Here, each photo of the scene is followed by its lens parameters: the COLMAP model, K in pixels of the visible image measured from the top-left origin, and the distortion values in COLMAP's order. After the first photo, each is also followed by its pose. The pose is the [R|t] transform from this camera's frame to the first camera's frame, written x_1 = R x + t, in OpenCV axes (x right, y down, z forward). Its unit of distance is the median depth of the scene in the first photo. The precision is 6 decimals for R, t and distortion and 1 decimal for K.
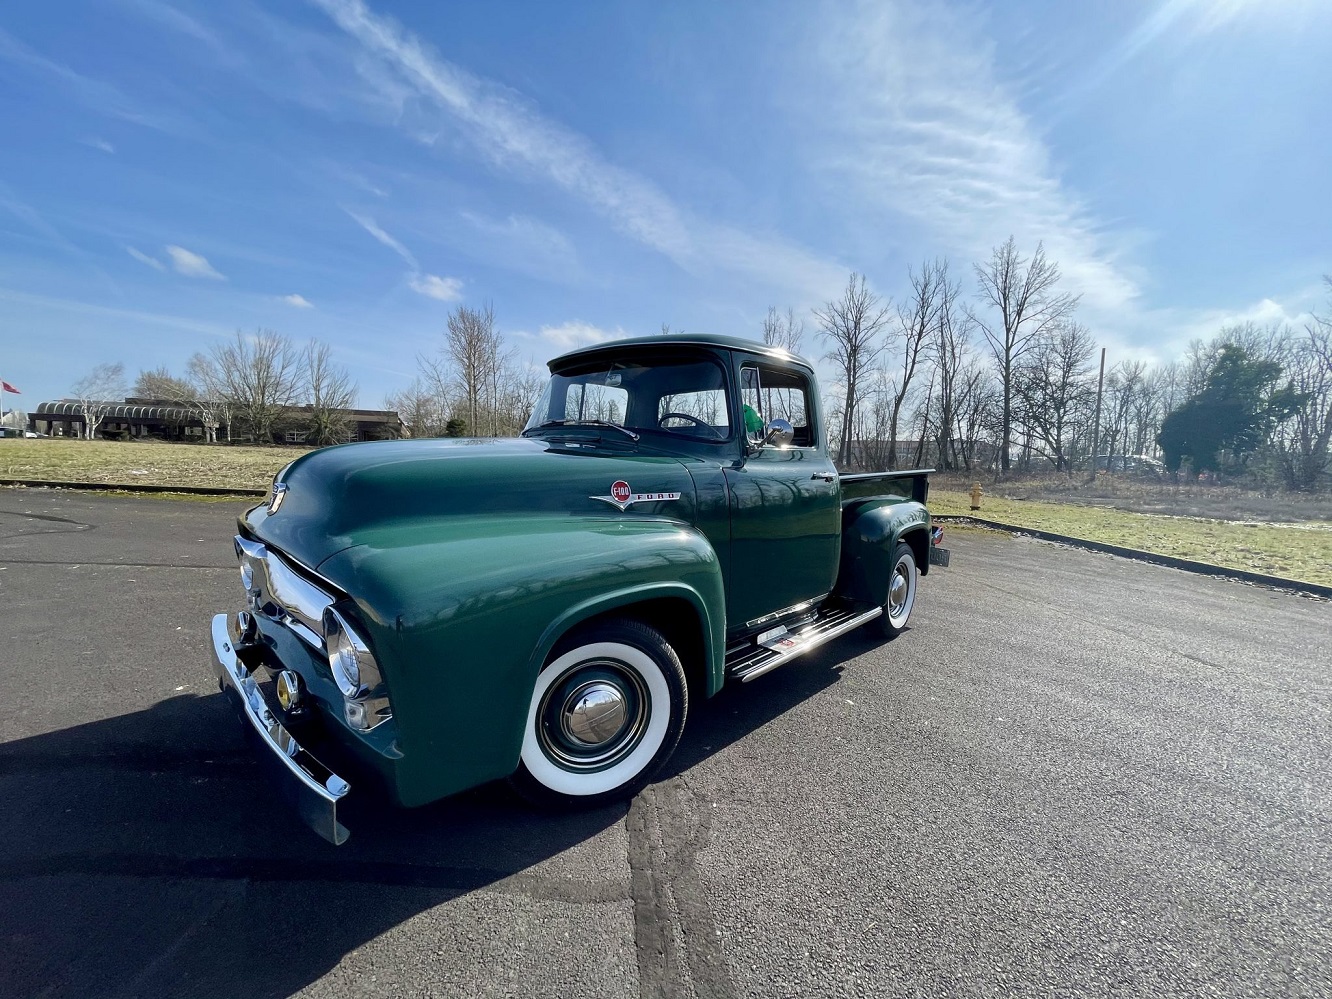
lens RADIAL K [[534.8, 0, 656.3], [0, 534.8, 492.4], [0, 0, 1]] dist [-0.010277, 0.000810]
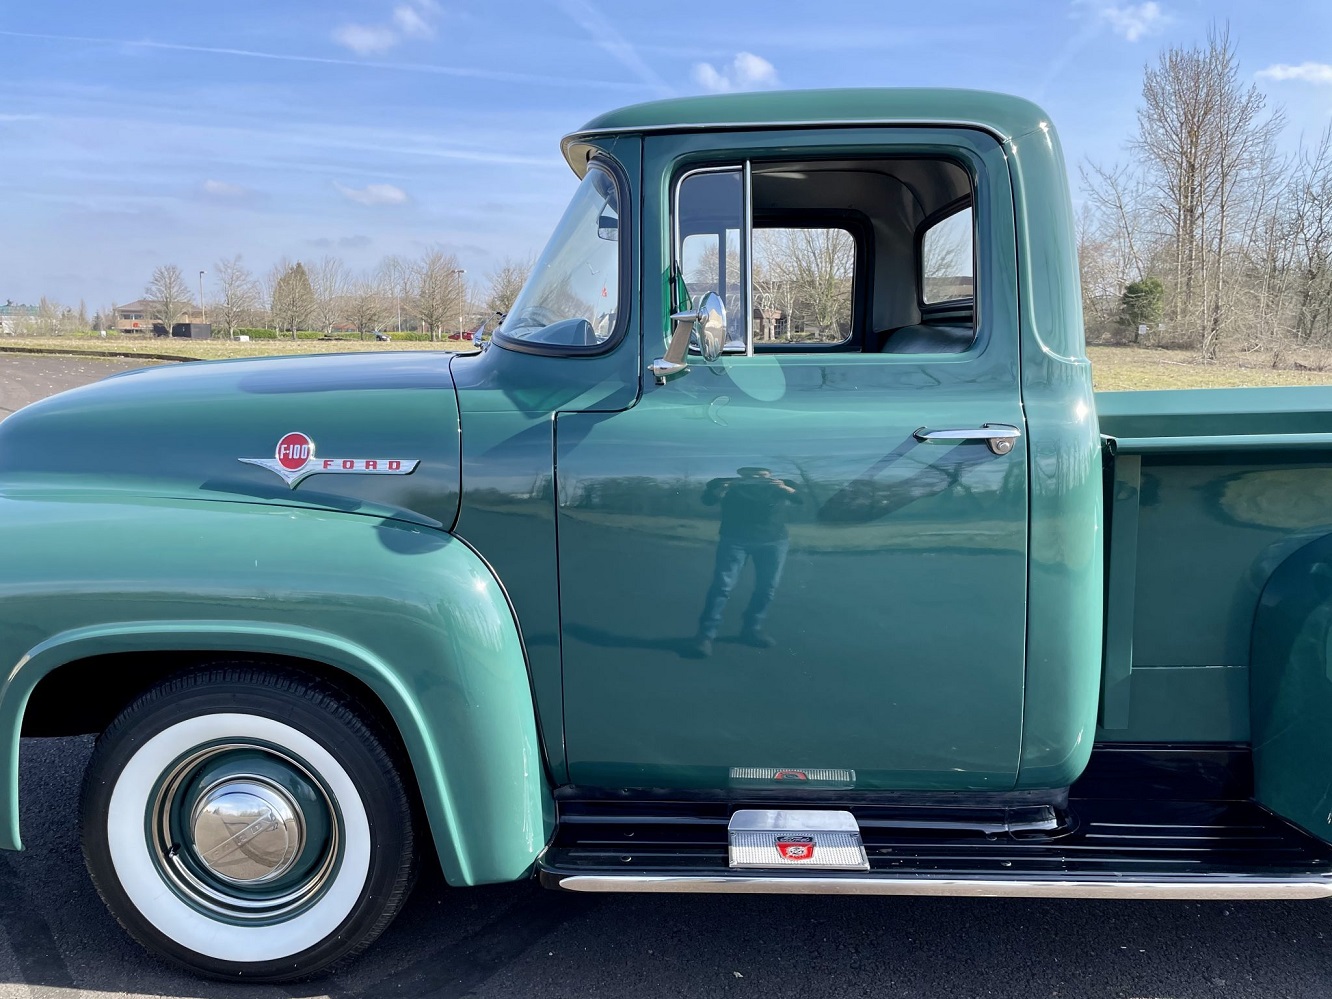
lens RADIAL K [[995.0, 0, 668.9], [0, 995.0, 479.9], [0, 0, 1]] dist [0.075208, -0.096714]
pose [[0.686992, 0.072824, -0.723006, 0.471622], [-0.031753, 0.997024, 0.070252, -0.028721], [0.725971, -0.025305, 0.687260, 0.287043]]
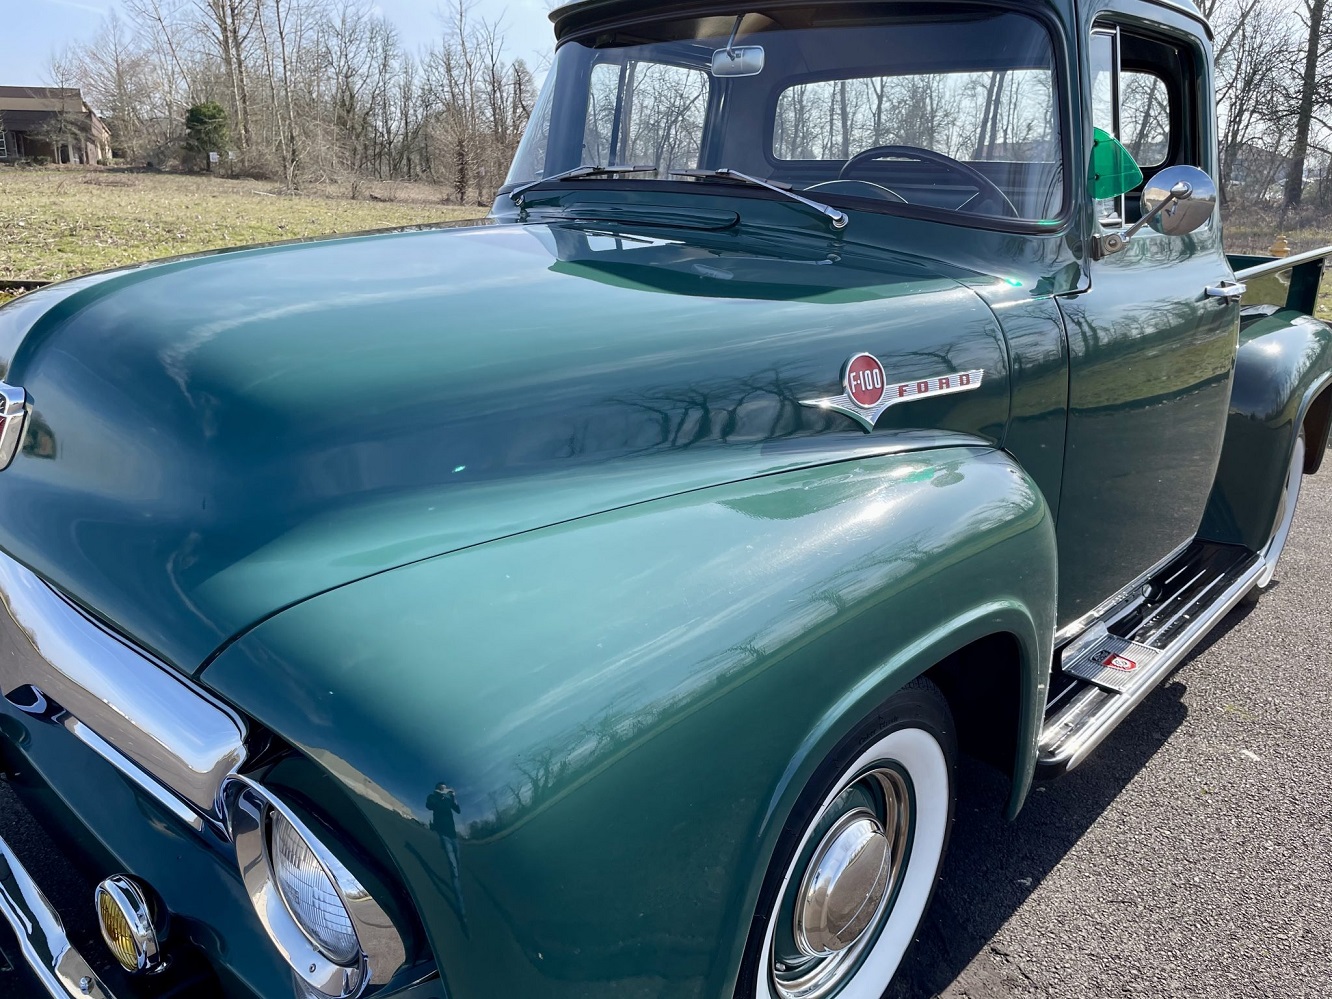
lens RADIAL K [[1012.8, 0, 654.9], [0, 1012.8, 488.1], [0, 0, 1]] dist [0.013580, -0.032065]
pose [[0.999135, -0.018600, 0.037188, -0.127155], [0.009672, 0.973799, 0.227203, -0.048663], [-0.040439, -0.226646, 0.973137, 0.125670]]
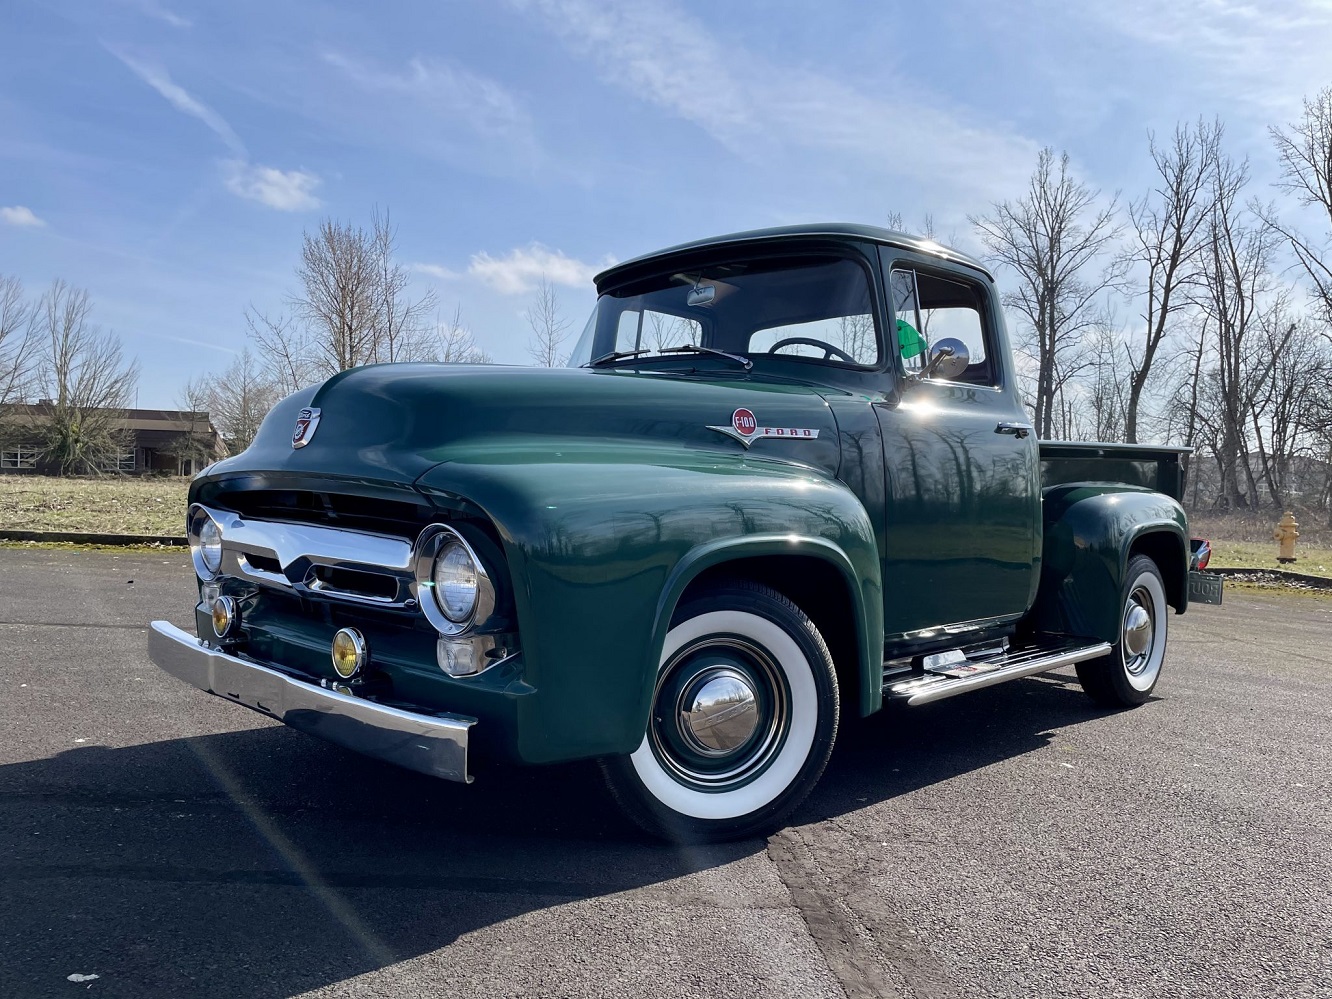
lens RADIAL K [[995.0, 0, 665.7], [0, 995.0, 486.4], [0, 0, 1]] dist [0.075208, -0.096714]
pose [[0.999781, -0.011402, -0.017552, -0.077055], [0.010088, 0.997266, -0.073200, 0.095431], [0.018338, 0.073007, 0.997163, -0.198716]]
